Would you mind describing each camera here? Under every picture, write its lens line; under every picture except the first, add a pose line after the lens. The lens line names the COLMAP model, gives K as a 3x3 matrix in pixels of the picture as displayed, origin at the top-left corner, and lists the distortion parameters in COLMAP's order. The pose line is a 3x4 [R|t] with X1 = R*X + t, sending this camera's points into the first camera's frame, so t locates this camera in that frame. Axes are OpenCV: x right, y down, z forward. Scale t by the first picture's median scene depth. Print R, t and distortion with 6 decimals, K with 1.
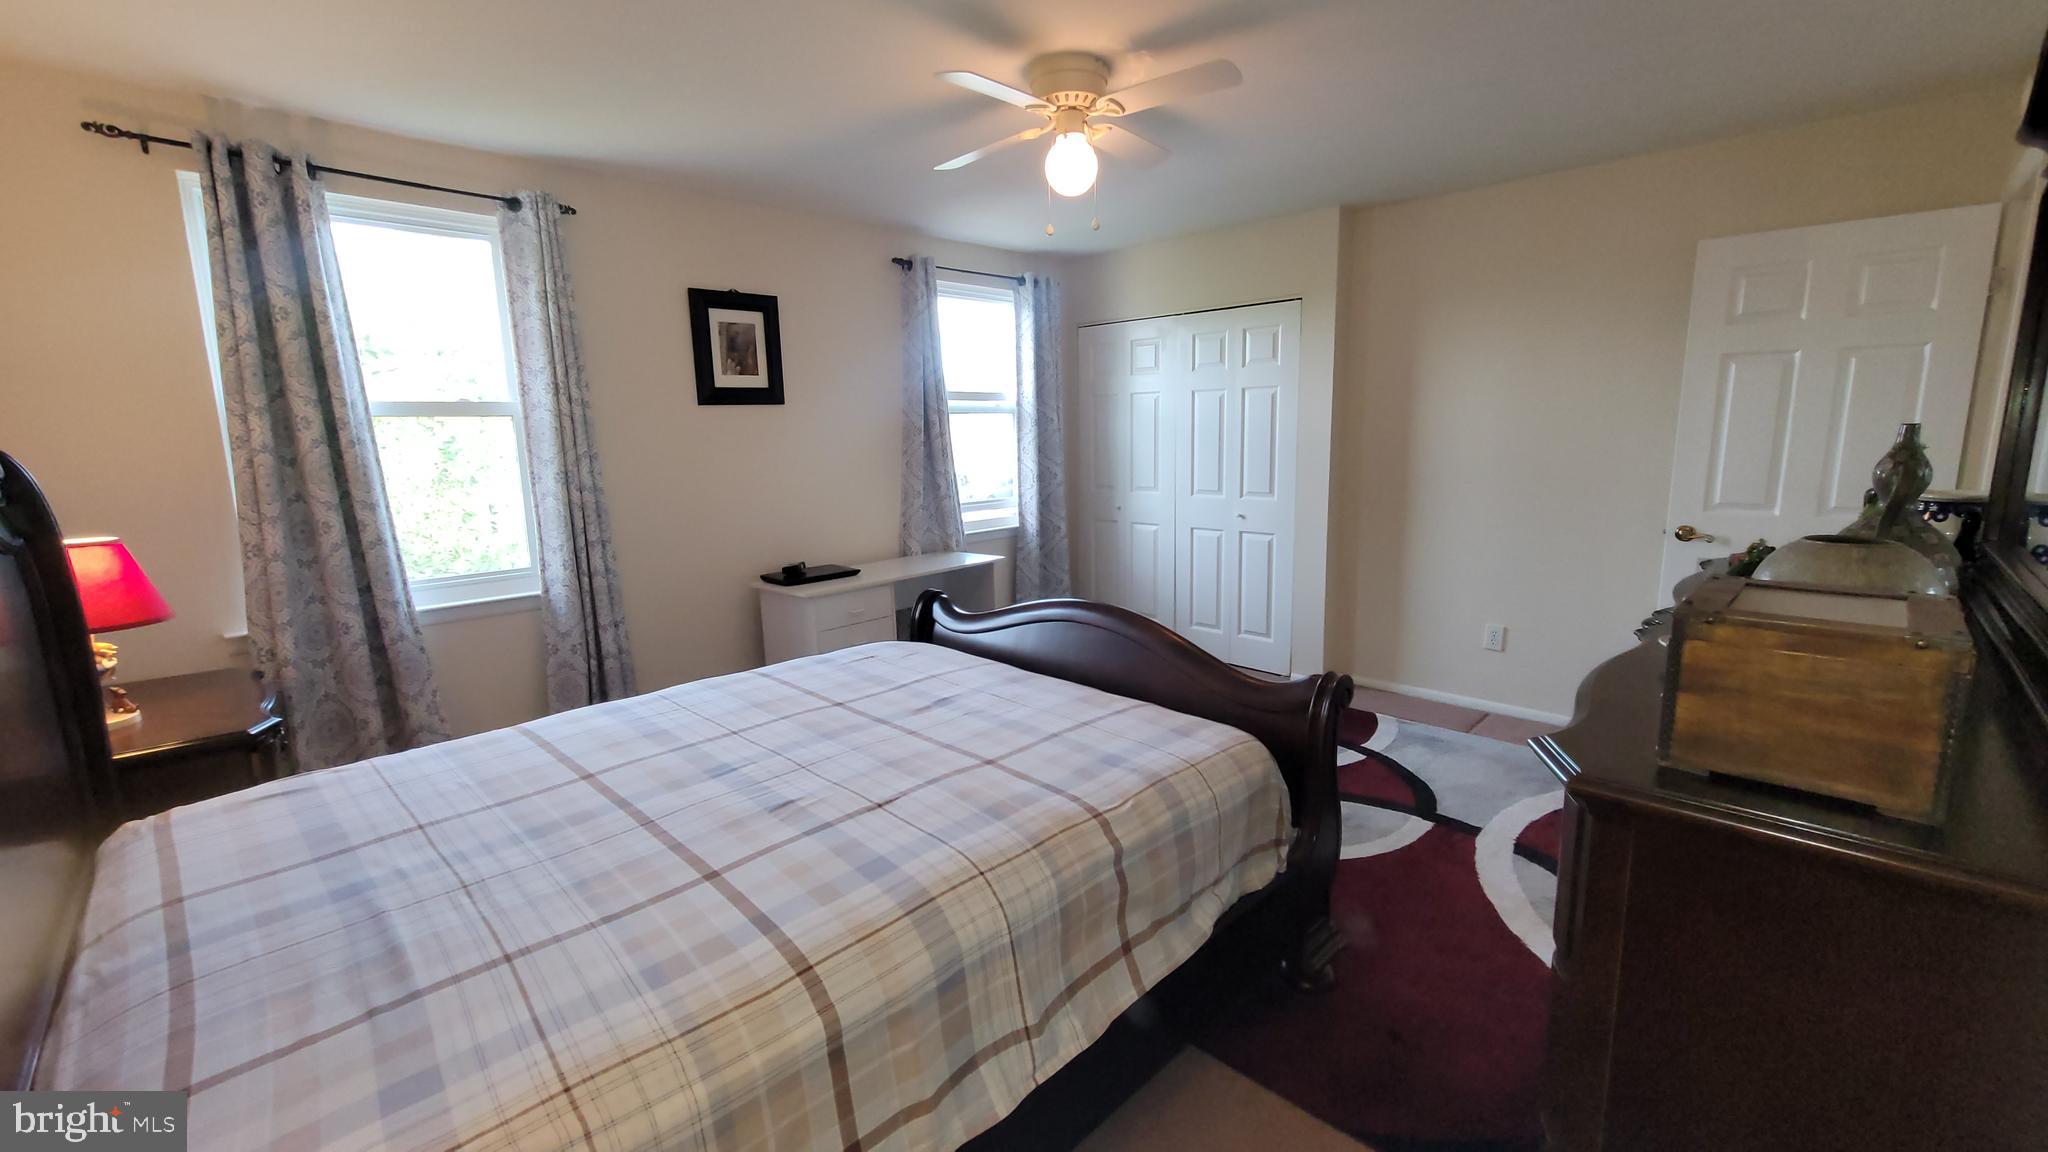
lens RADIAL K [[822.8, 0, 1025.8], [0, 822.8, 565.7], [0, 0, 1]] dist [0.005674, 0.000158]
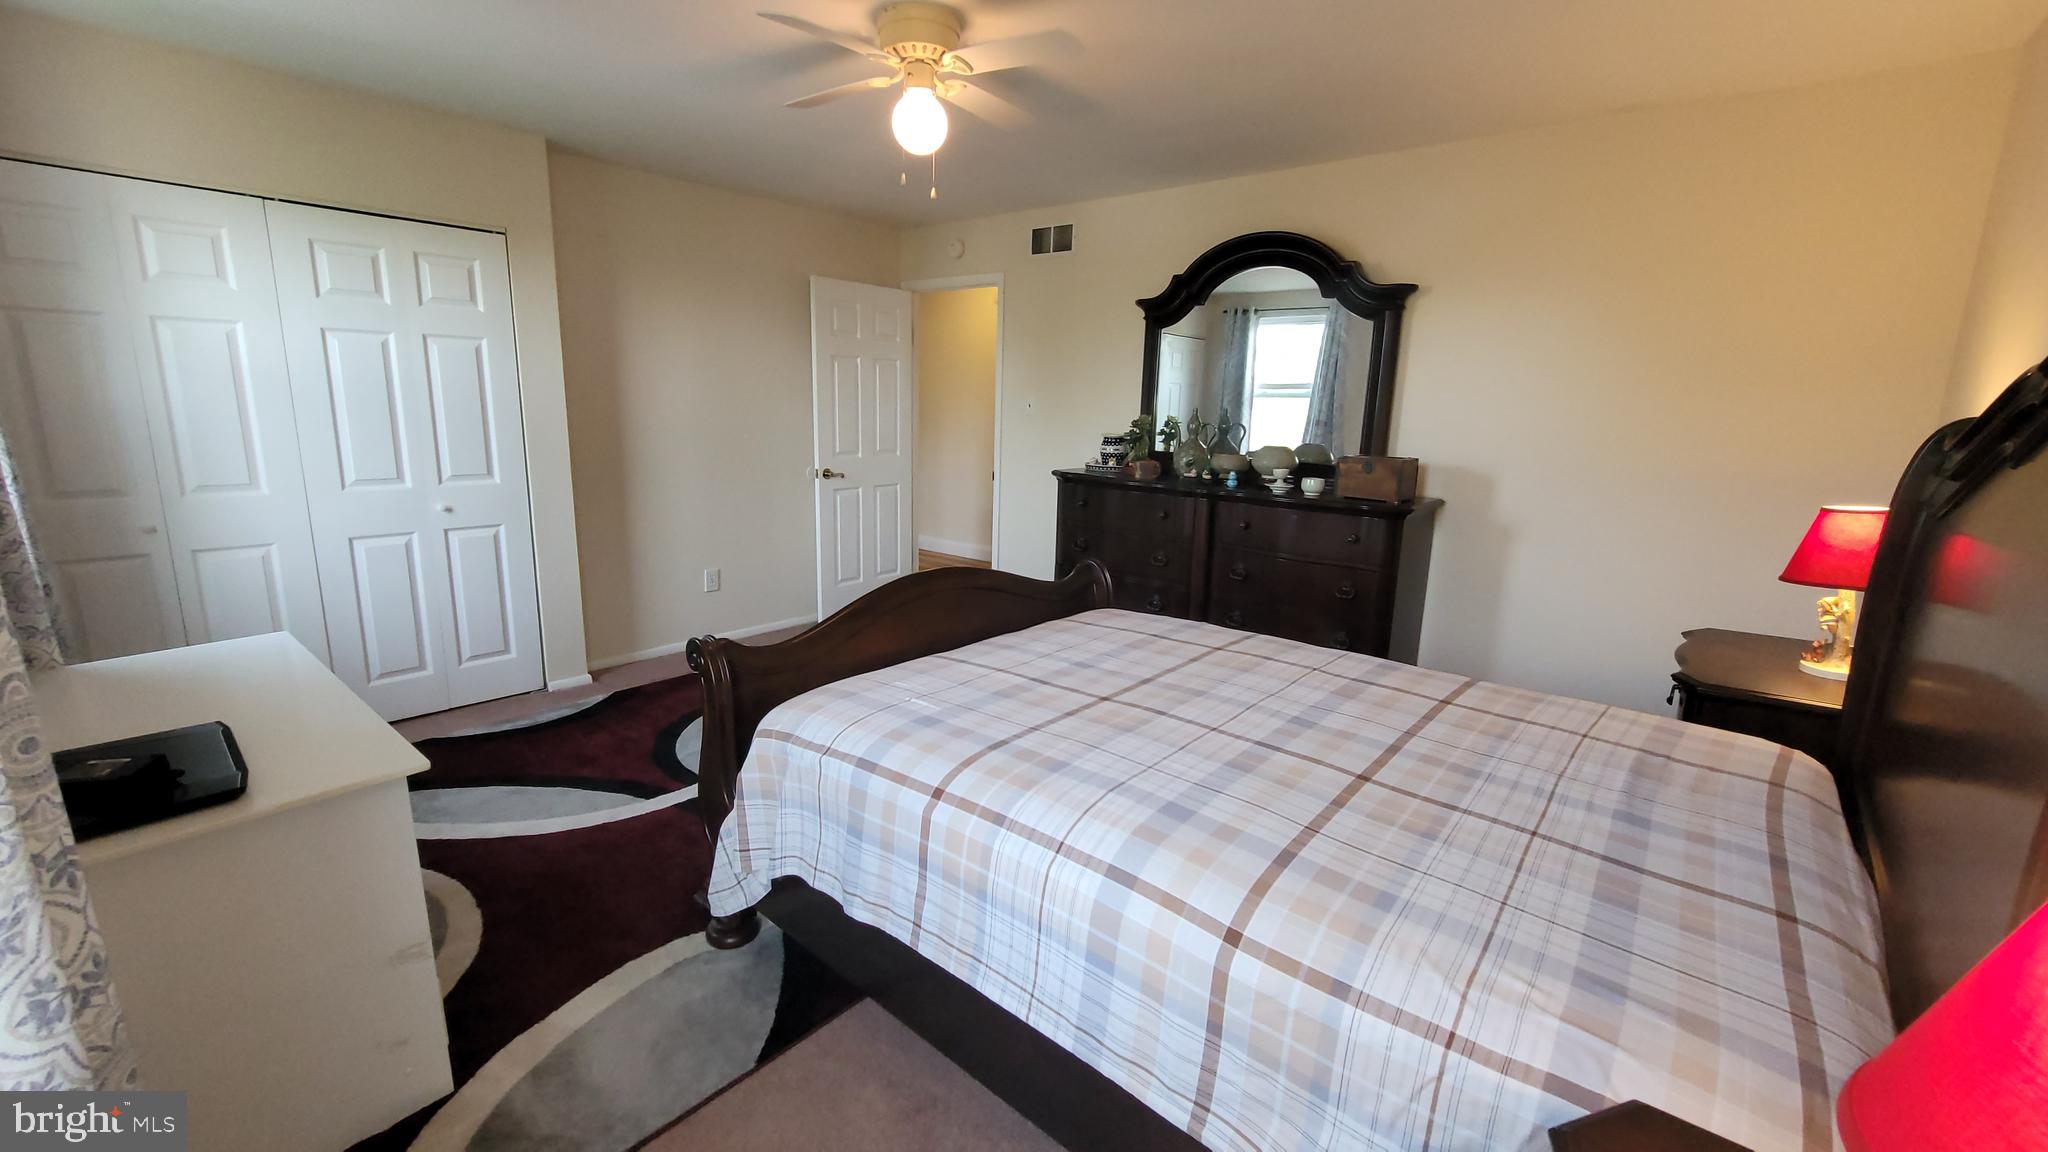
lens RADIAL K [[834.1, 0, 1023.2], [0, 834.1, 564.4], [0, 0, 1]] dist [0.000884, -0.000333]
pose [[-0.062495, -0.175976, 0.982409, -1.122799], [0.142858, 0.972620, 0.183310, -0.161857], [-0.987768, 0.151801, -0.035645, 1.118306]]
